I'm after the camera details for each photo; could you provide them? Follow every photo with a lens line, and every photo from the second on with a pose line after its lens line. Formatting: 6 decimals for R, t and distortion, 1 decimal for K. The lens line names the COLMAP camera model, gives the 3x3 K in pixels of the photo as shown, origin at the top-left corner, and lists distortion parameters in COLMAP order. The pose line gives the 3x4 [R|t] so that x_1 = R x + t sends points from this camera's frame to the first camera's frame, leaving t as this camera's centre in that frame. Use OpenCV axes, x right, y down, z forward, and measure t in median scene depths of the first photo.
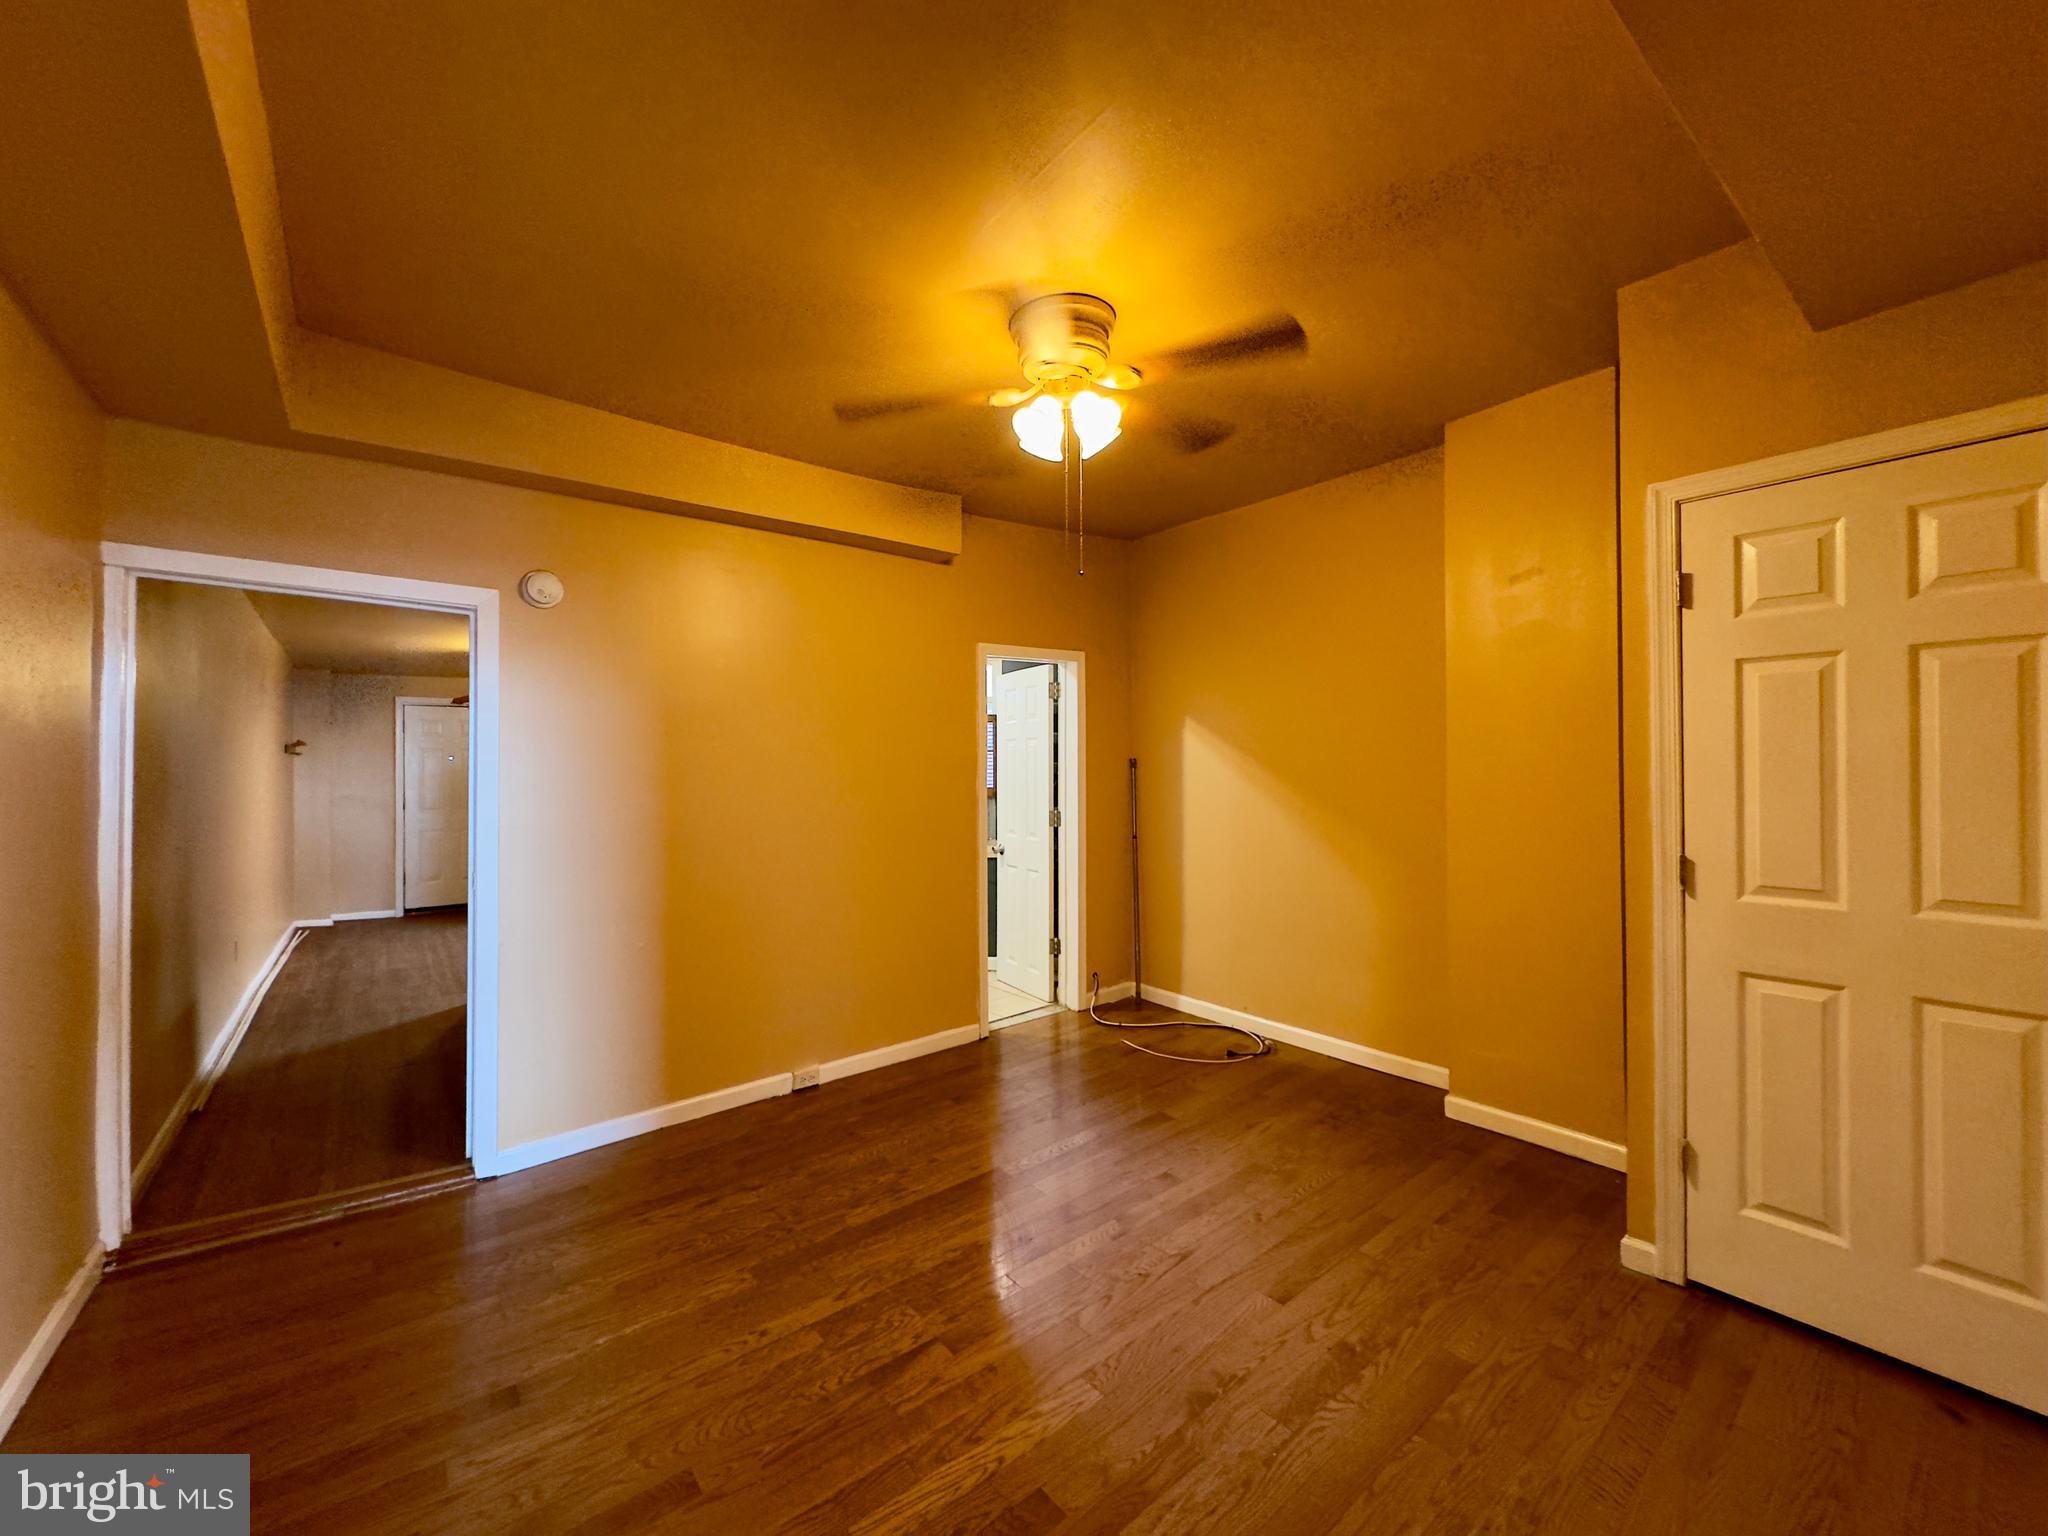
lens RADIAL K [[817.8, 0, 1019.9], [0, 817.8, 764.7], [0, 0, 1]] dist [-0.006151, -0.000286]
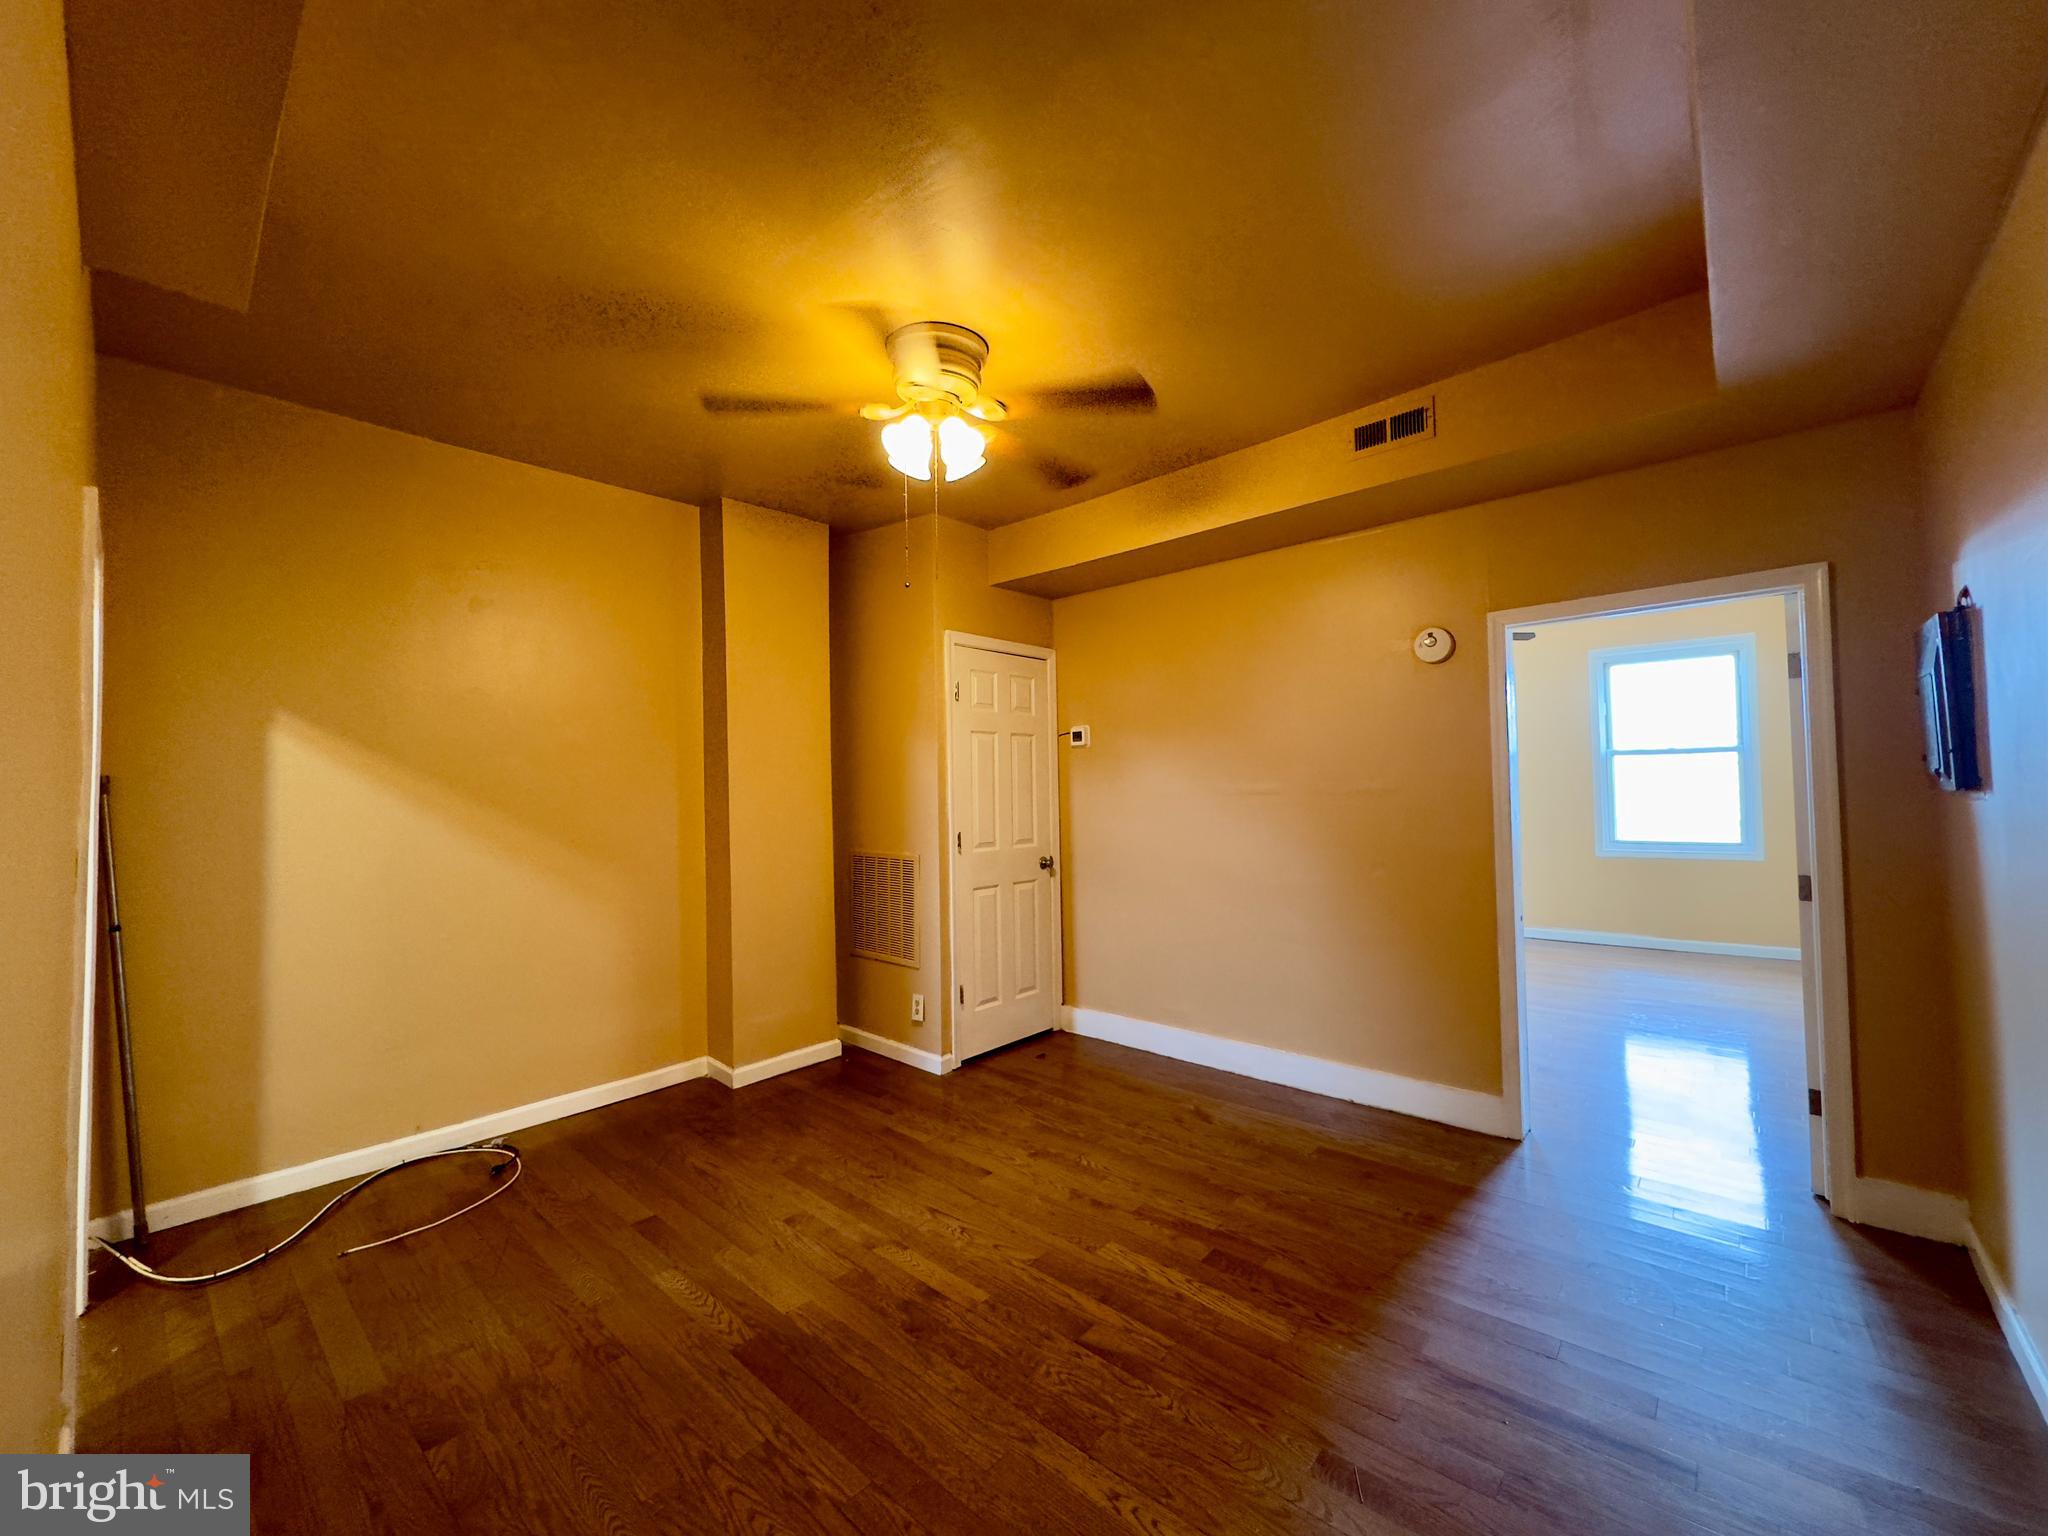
lens RADIAL K [[817.8, 0, 1017.8], [0, 817.8, 763.4], [0, 0, 1]] dist [-0.006151, -0.000286]
pose [[-0.176478, 0.041274, 0.983439, -1.119374], [0.016541, 0.999104, -0.038963, 0.028437], [-0.984166, 0.009391, -0.177003, 1.252651]]
